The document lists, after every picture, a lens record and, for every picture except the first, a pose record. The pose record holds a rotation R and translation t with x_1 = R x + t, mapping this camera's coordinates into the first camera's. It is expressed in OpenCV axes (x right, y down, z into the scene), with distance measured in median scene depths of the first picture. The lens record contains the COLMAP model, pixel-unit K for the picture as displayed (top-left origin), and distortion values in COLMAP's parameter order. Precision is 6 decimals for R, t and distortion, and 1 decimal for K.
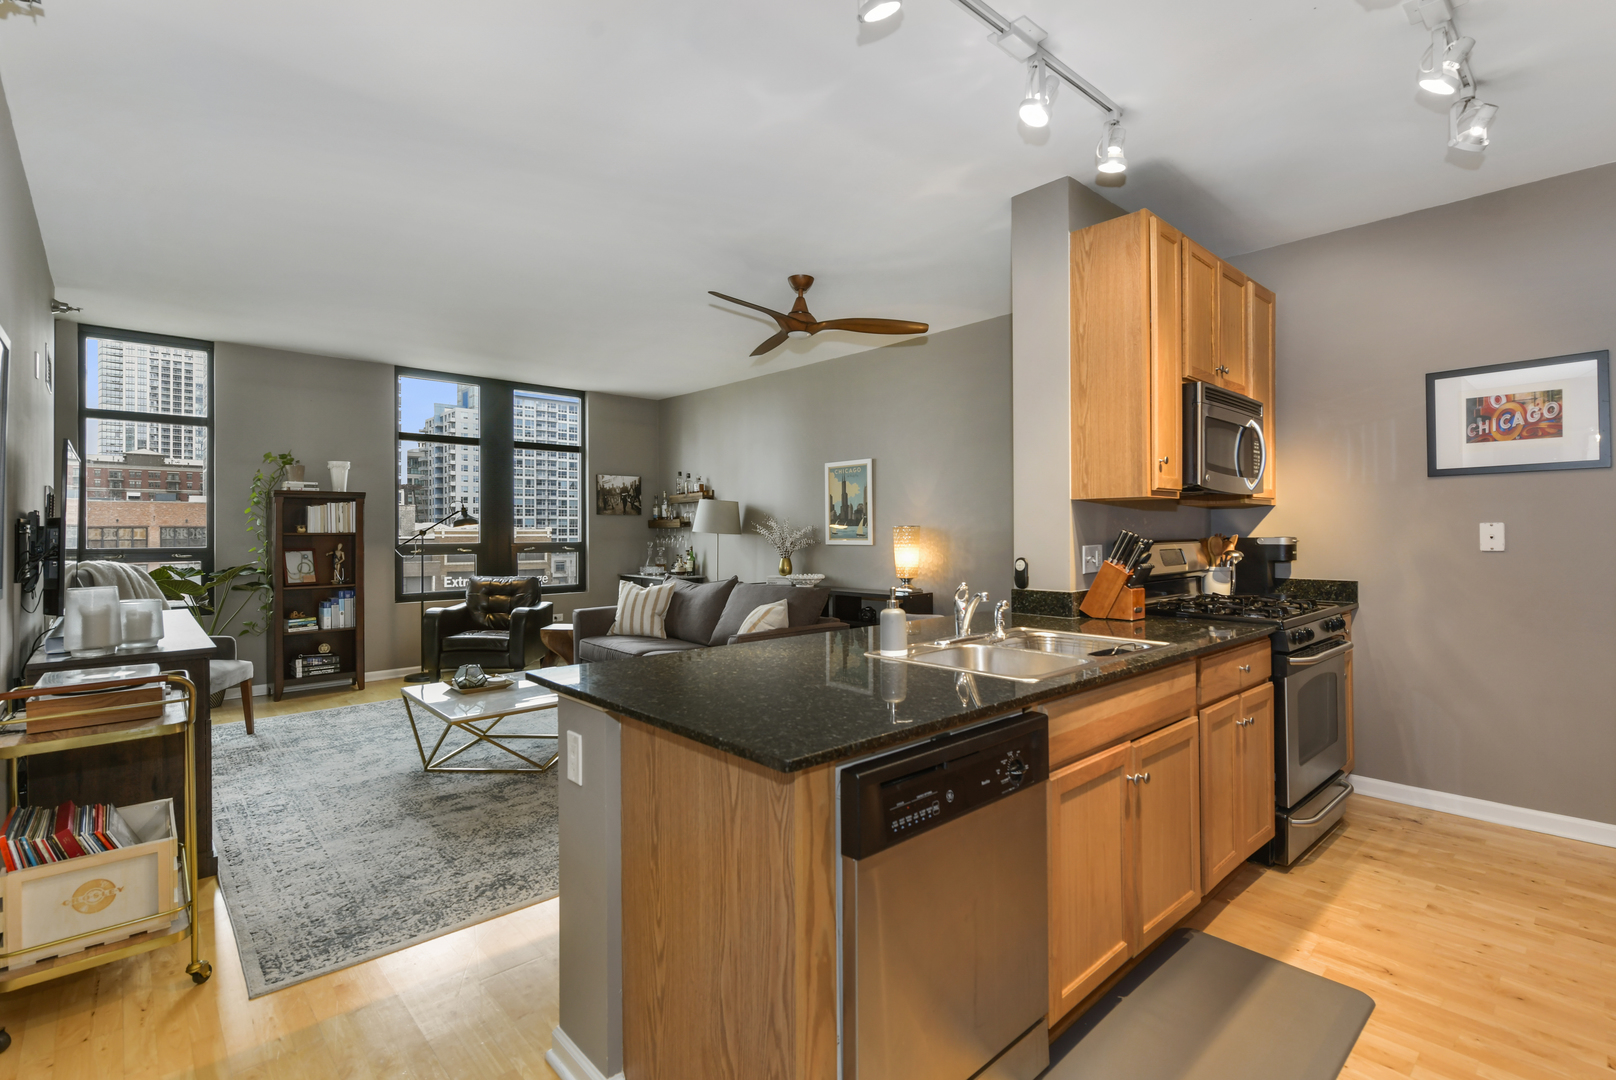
lens RADIAL K [[741.5, 0, 813.1], [0, 741.5, 518.9], [0, 0, 1]] dist [-0.002025, -0.000226]
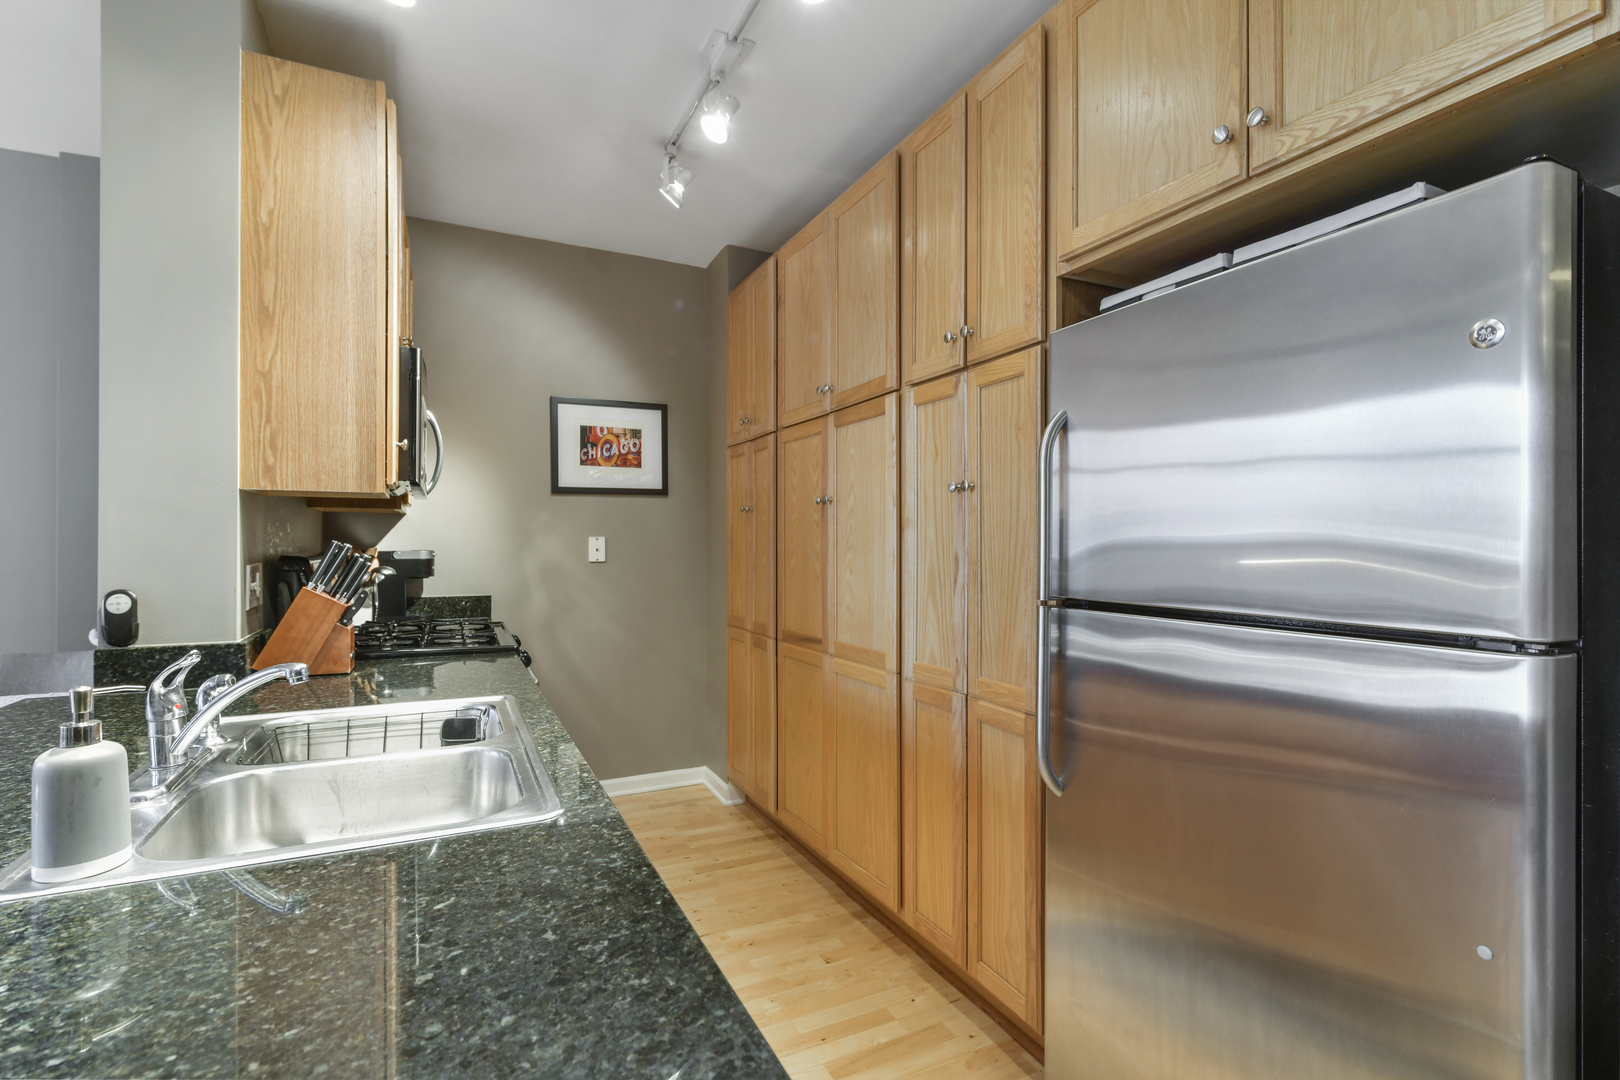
lens RADIAL K [[746.5, 0, 810.5], [0, 746.5, 543.6], [0, 0, 1]] dist [-0.013877, -0.000090]
pose [[0.290600, 0.005611, 0.956828, -0.053267], [-0.020073, 0.999798, 0.000234, 0.004916], [-0.956634, -0.019274, 0.290654, 0.210181]]
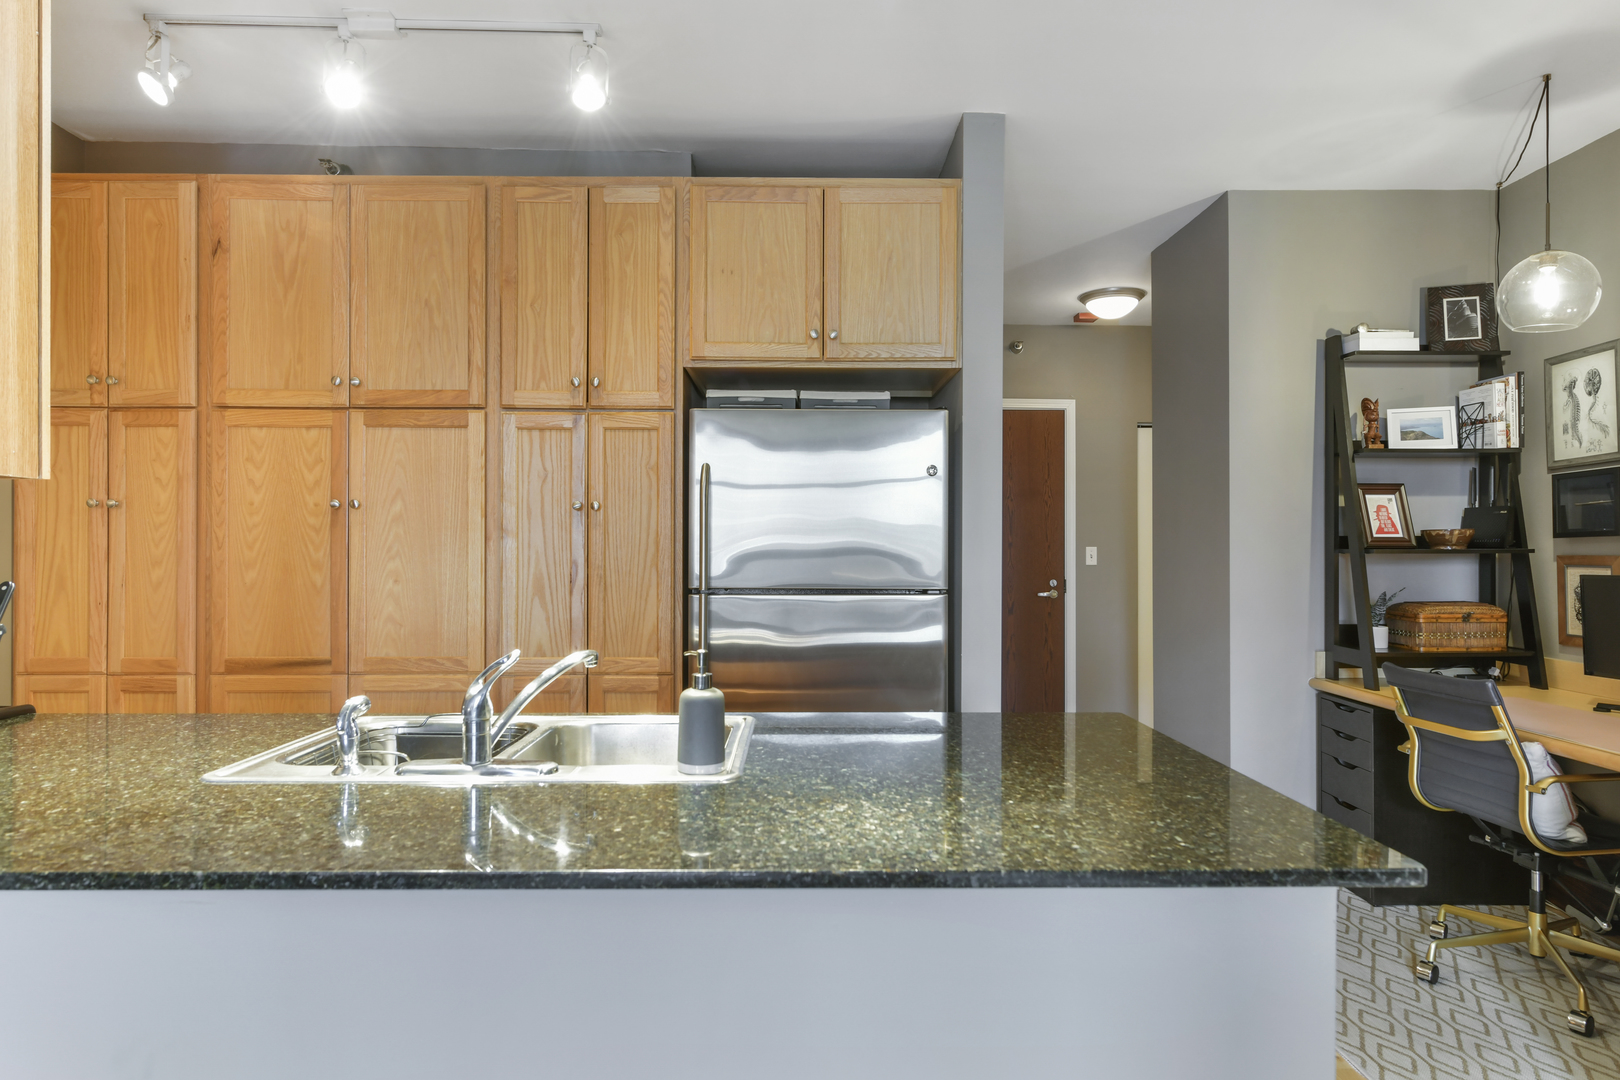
lens RADIAL K [[960.1, 0, 822.4], [0, 960.1, 551.1], [0, 0, 1]] dist [-0.002837, -0.001007]
pose [[-0.751503, 0.000319, 0.659730, -0.165341], [-0.012760, 0.999806, -0.015019, 0.009570], [-0.659607, -0.019705, -0.751353, 0.562875]]
